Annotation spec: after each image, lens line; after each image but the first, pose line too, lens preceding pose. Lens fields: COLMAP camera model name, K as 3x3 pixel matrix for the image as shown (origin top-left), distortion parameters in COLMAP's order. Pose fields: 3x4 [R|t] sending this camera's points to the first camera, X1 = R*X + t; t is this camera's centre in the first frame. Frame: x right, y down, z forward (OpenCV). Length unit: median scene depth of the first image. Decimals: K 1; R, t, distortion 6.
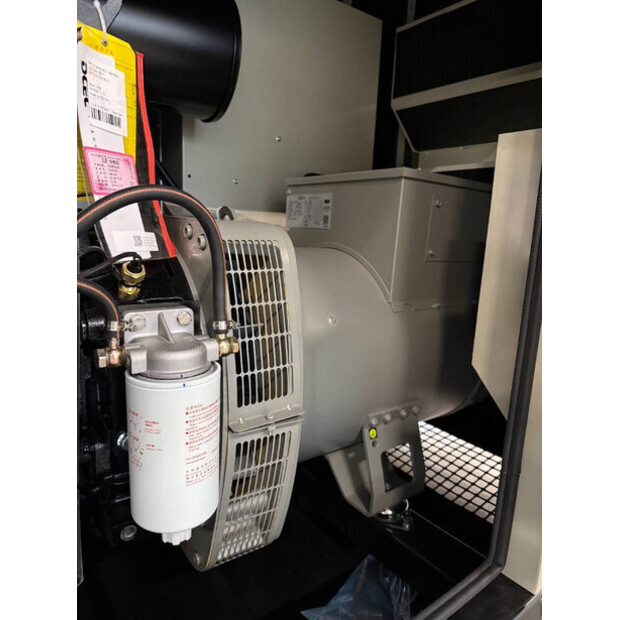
lens RADIAL K [[447.8, 0, 310.0], [0, 447.8, 310.0], [0, 0, 1]] dist [0.176372, -0.322678]
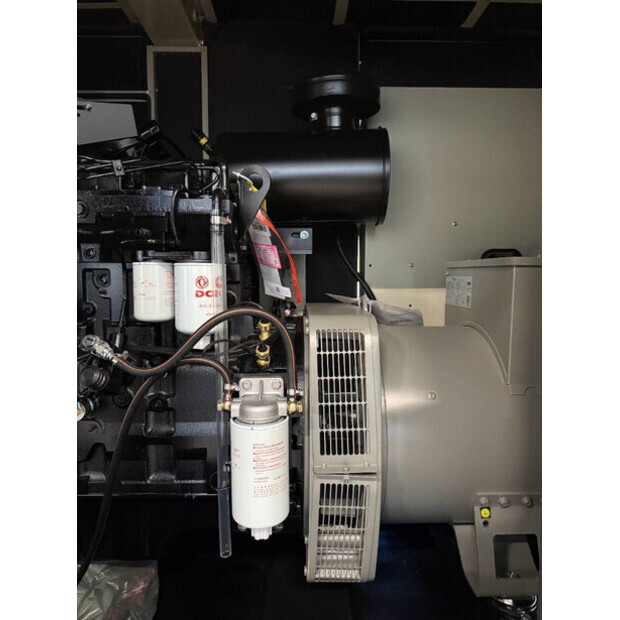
lens RADIAL K [[447.8, 0, 310.0], [0, 447.8, 310.0], [0, 0, 1]] dist [0.176372, -0.322678]
pose [[0.810878, -0.001527, -0.585214, 0.566882], [-0.065464, 0.993484, -0.093300, -0.078368], [0.581543, 0.113965, 0.805494, -0.142261]]
